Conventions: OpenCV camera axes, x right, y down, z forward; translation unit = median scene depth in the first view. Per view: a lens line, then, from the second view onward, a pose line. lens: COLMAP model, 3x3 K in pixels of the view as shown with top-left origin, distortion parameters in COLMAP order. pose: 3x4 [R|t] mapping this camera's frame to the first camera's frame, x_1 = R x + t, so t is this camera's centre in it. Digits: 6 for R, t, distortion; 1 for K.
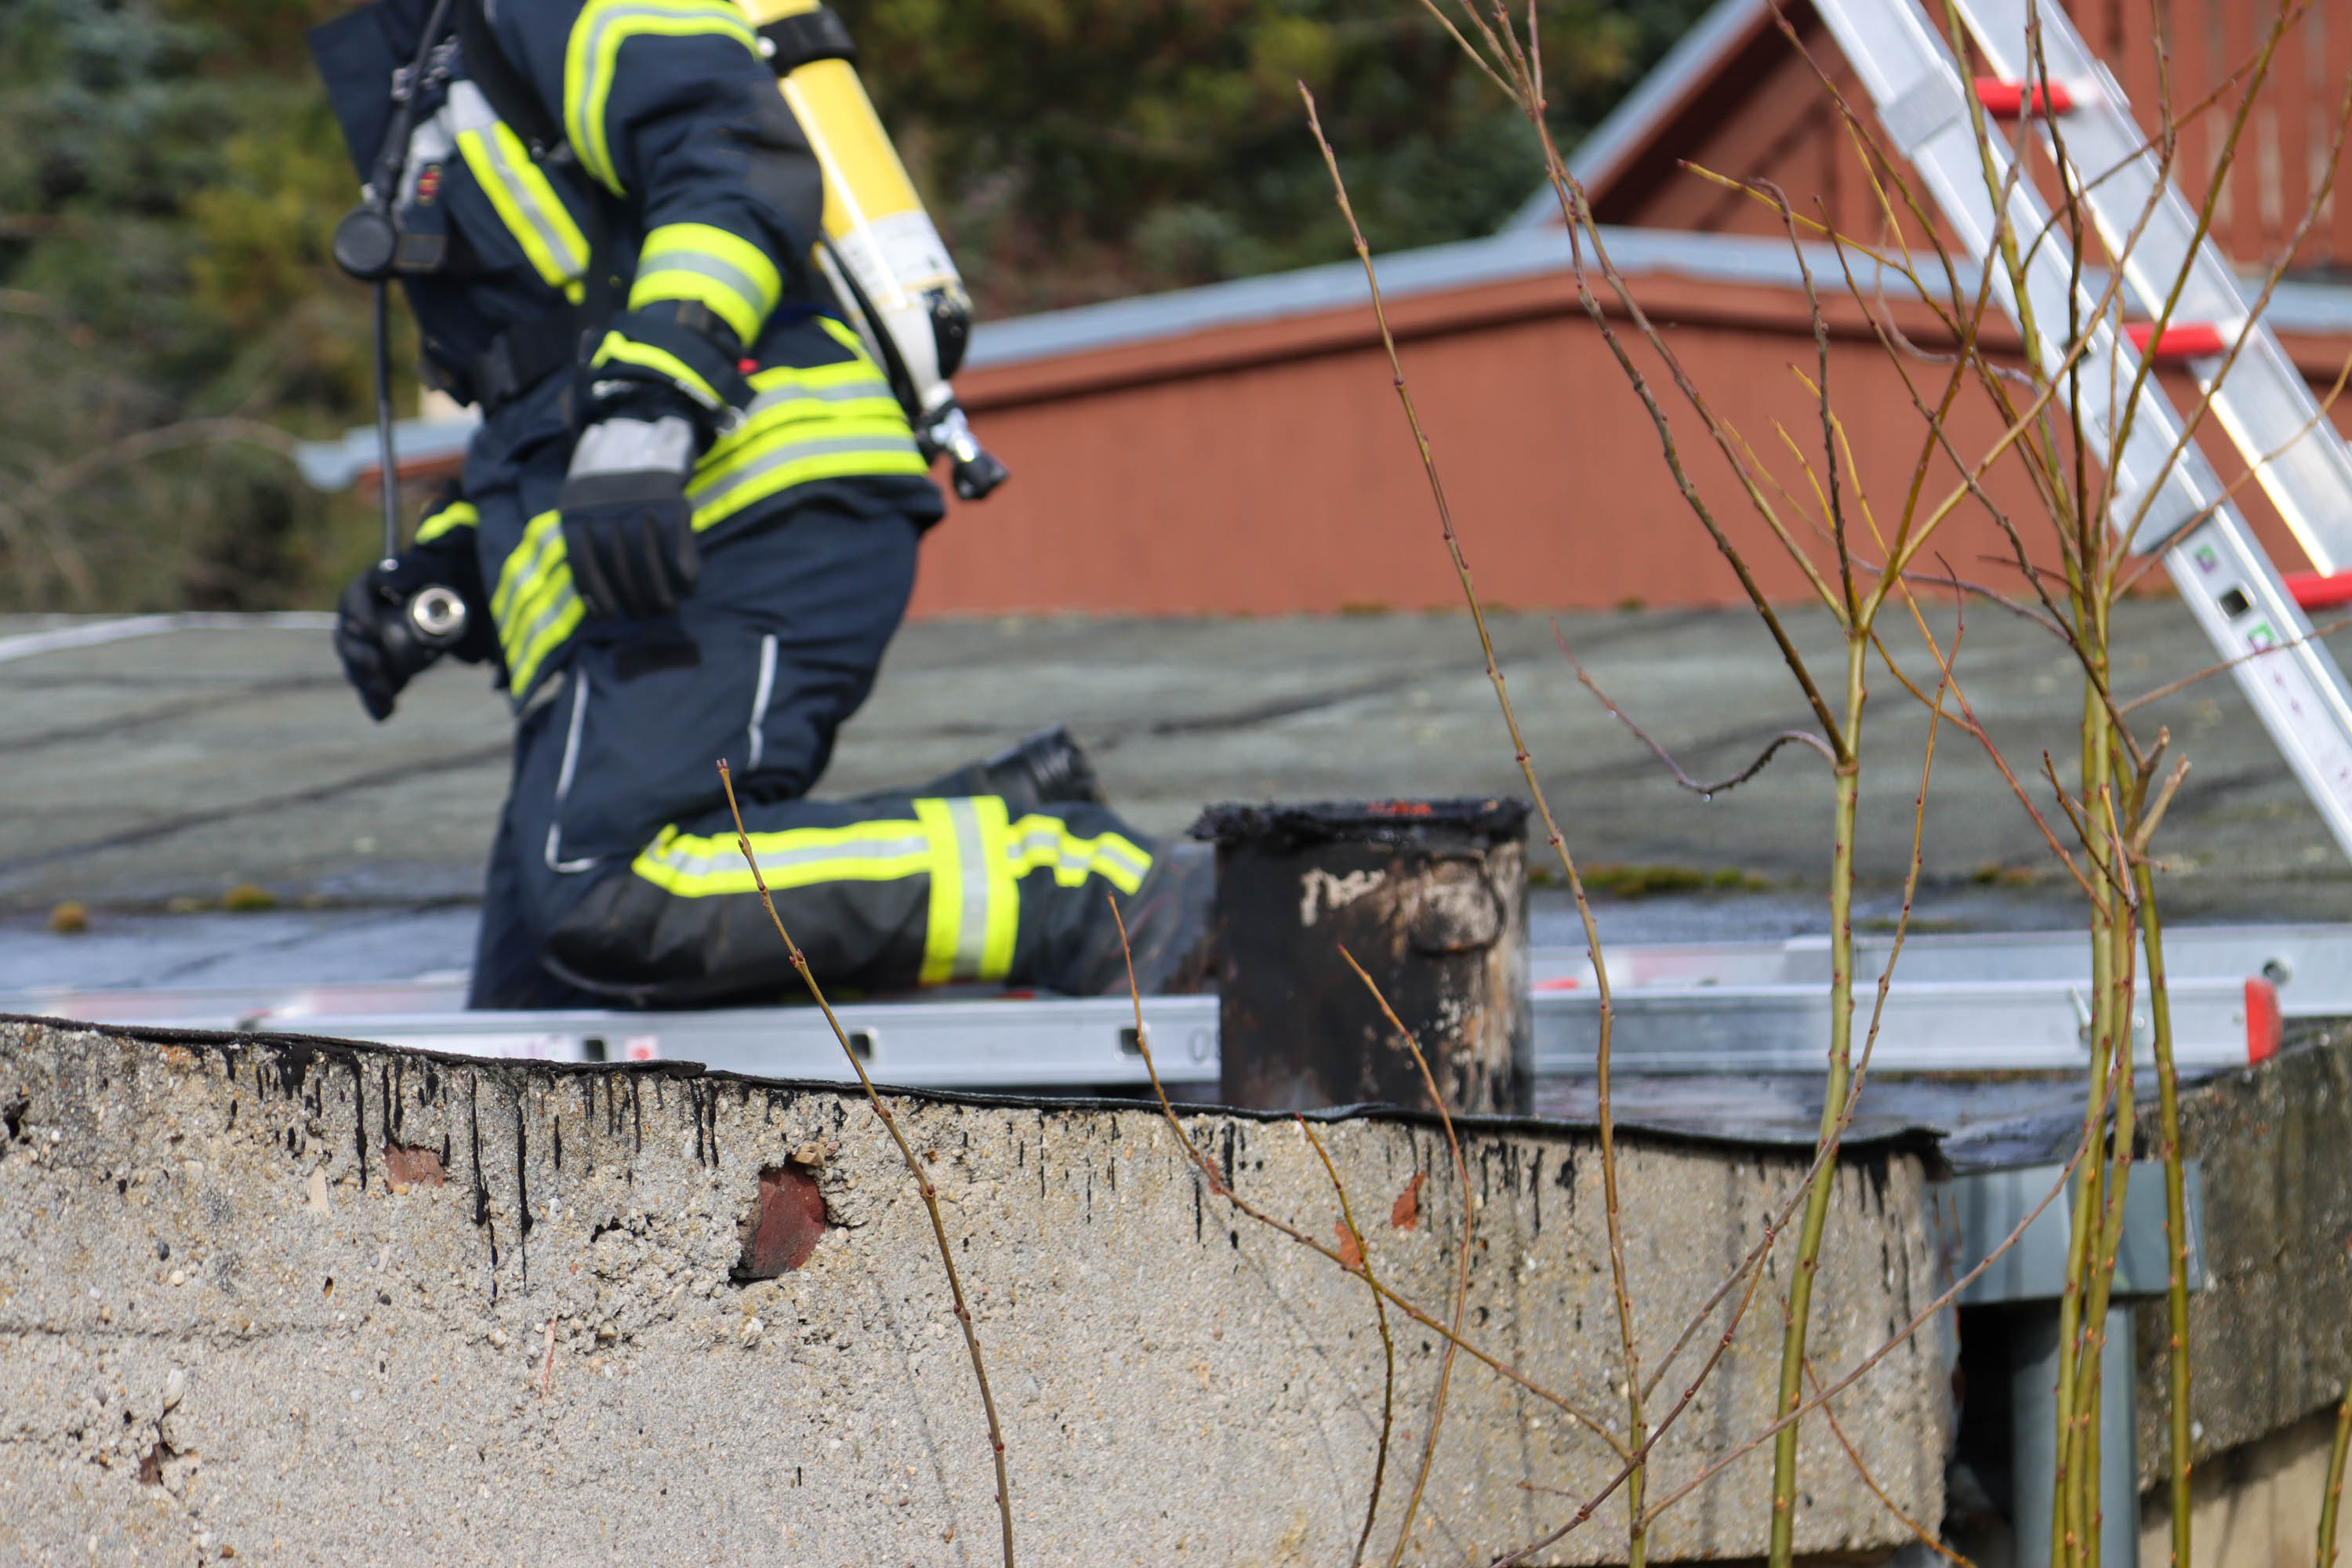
lens RADIAL K [[9220.5, 0, 1176.0], [0, 9220.5, 784.0], [0, 0, 1]] dist [0.505137, 0.643205]
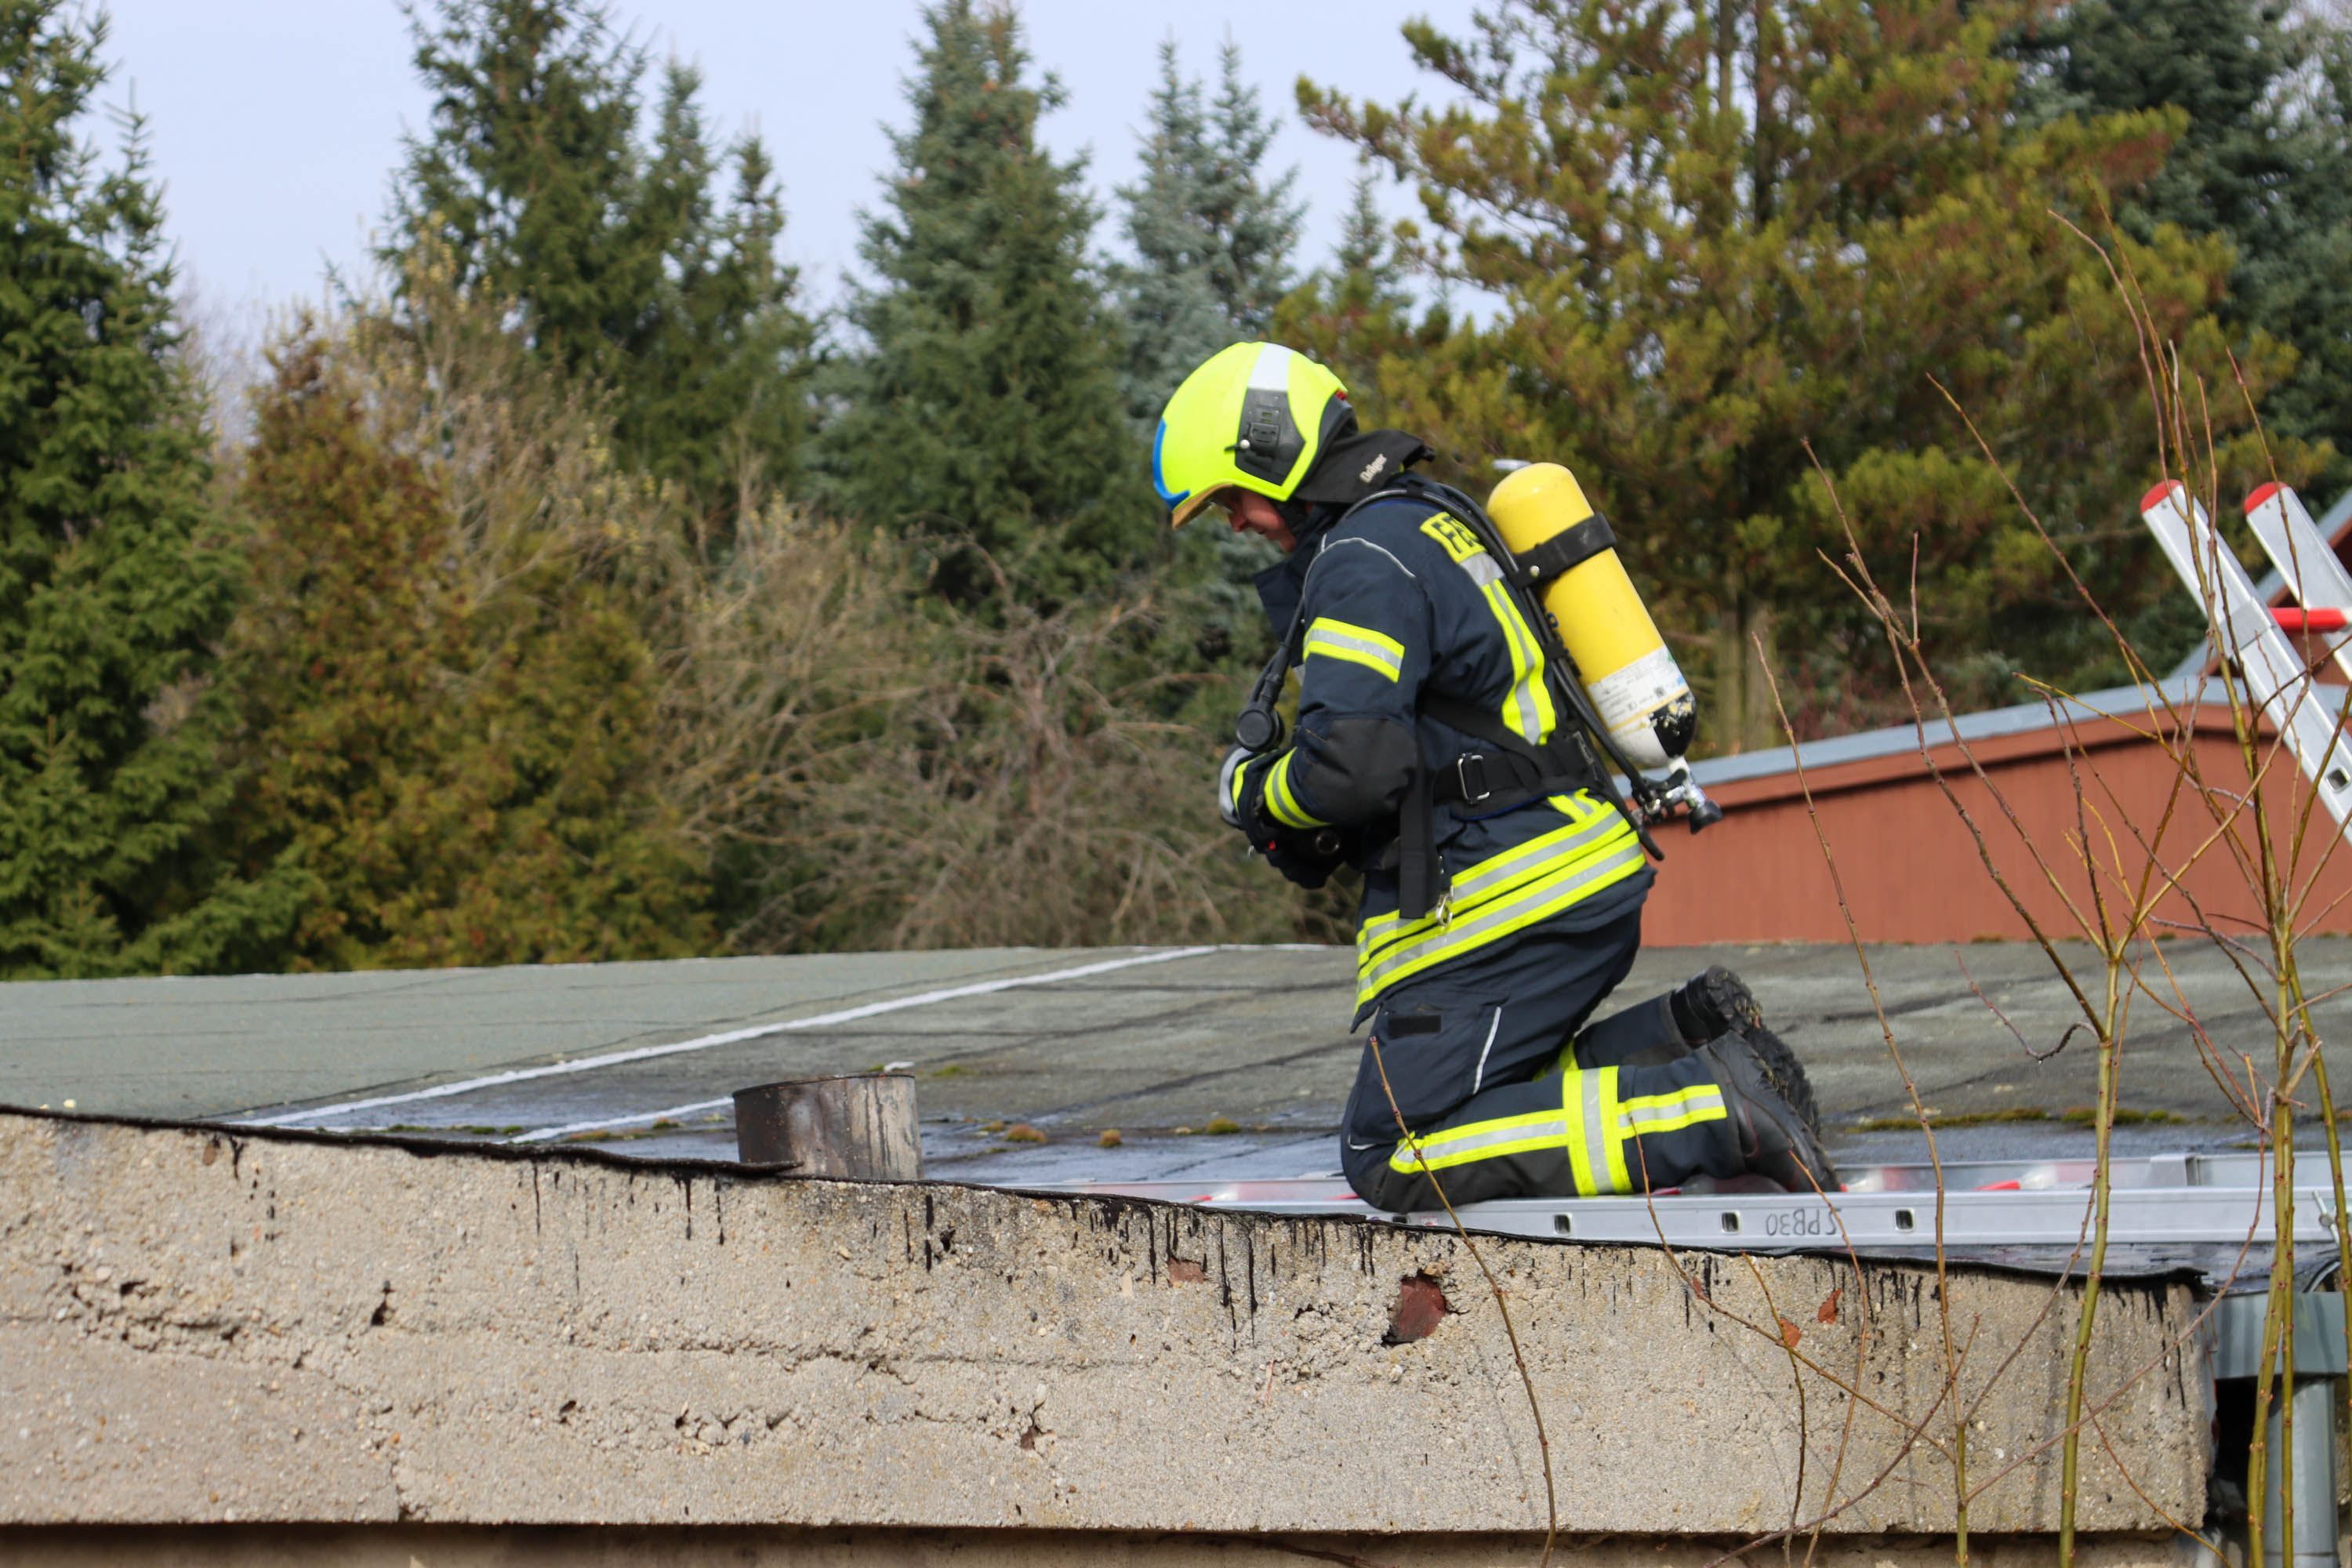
lens RADIAL K [[6567.3, 0, 1176.0], [0, 6567.3, 784.0], [0, 0, 1]] dist [0.291624, -0.422549]
pose [[0.991479, -0.005509, -0.130151, 0.071764], [0.000110, 0.999140, -0.041459, 0.000931], [0.130268, 0.041091, 0.990627, -0.211544]]
